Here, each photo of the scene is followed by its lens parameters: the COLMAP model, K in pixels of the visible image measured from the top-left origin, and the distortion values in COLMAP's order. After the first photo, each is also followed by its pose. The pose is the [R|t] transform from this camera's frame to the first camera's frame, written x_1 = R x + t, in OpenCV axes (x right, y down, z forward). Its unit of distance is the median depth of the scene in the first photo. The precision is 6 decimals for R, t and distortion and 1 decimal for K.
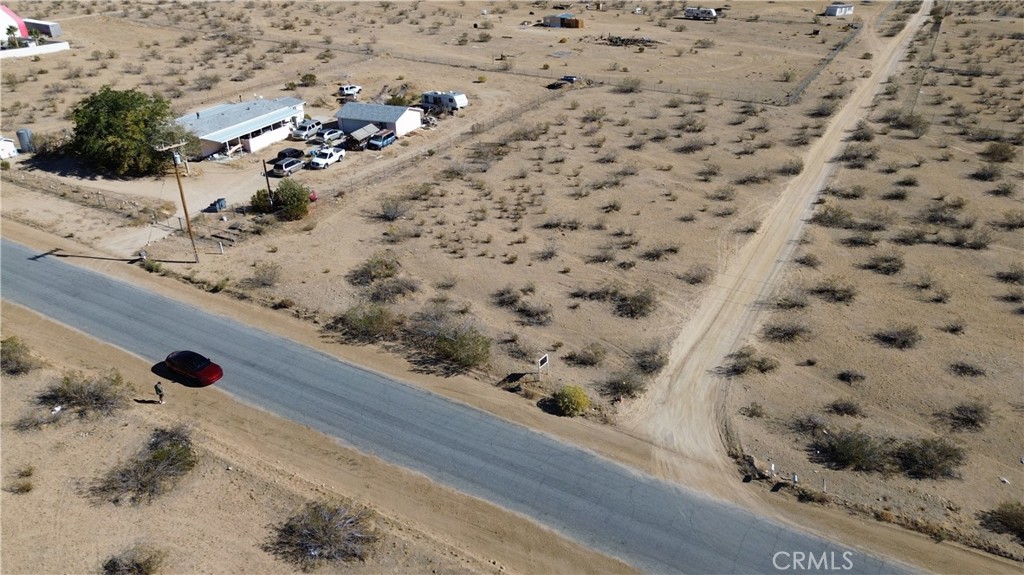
lens RADIAL K [[725.2, 0, 512.0], [0, 725.2, 287.5], [0, 0, 1]] dist [0.065215, -0.061225]
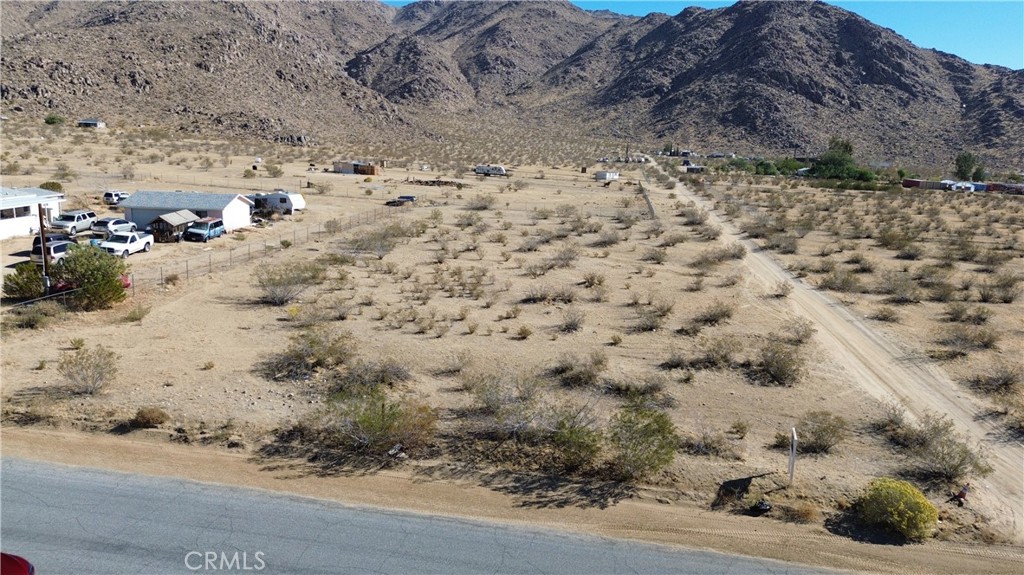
lens RADIAL K [[725.2, 0, 512.0], [0, 725.2, 287.5], [0, 0, 1]] dist [0.065215, -0.061225]
pose [[0.931881, -0.025213, 0.361886, -0.267831], [0.120389, 0.962540, -0.242948, 0.083715], [-0.342204, 0.269966, 0.900008, 0.498596]]
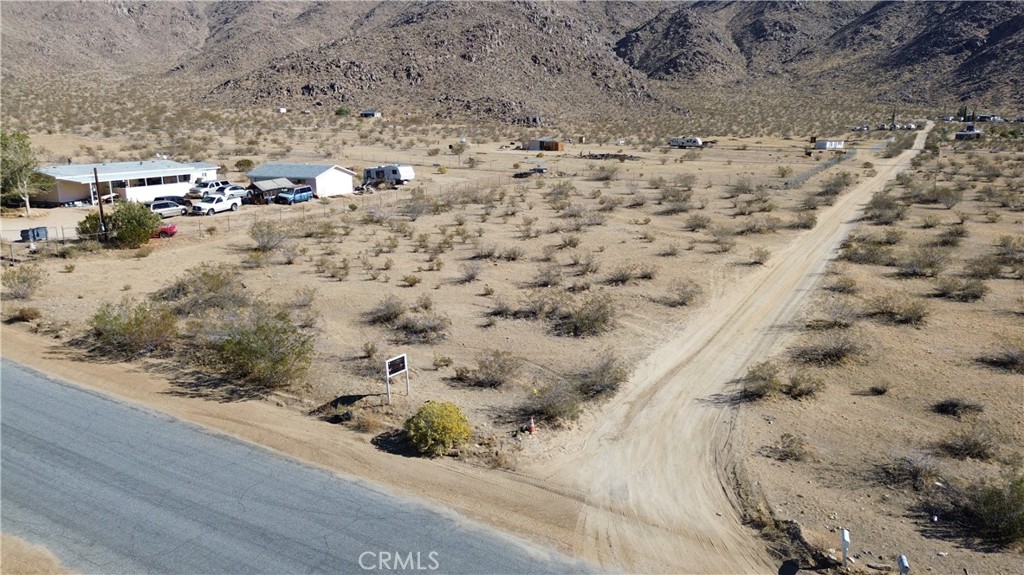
lens RADIAL K [[725.2, 0, 512.0], [0, 725.2, 287.5], [0, 0, 1]] dist [0.065215, -0.061225]
pose [[0.999934, 0.011332, -0.002137, 0.111525], [-0.011516, 0.971504, -0.236742, 0.147376], [-0.000607, 0.236750, 0.971570, 0.384705]]
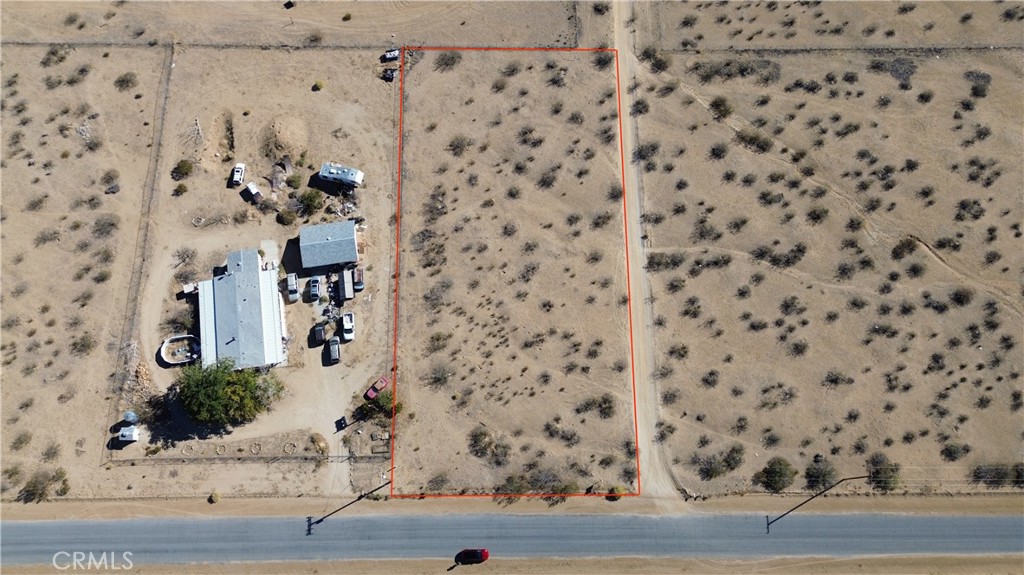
lens RADIAL K [[725.2, 0, 512.0], [0, 725.2, 287.5], [0, 0, 1]] dist [0.065215, -0.061225]
pose [[0.864260, -0.477611, 0.157932, -0.251426], [0.229751, 0.654062, 0.720706, -1.874456], [-0.447514, -0.586592, 0.675012, -0.131570]]
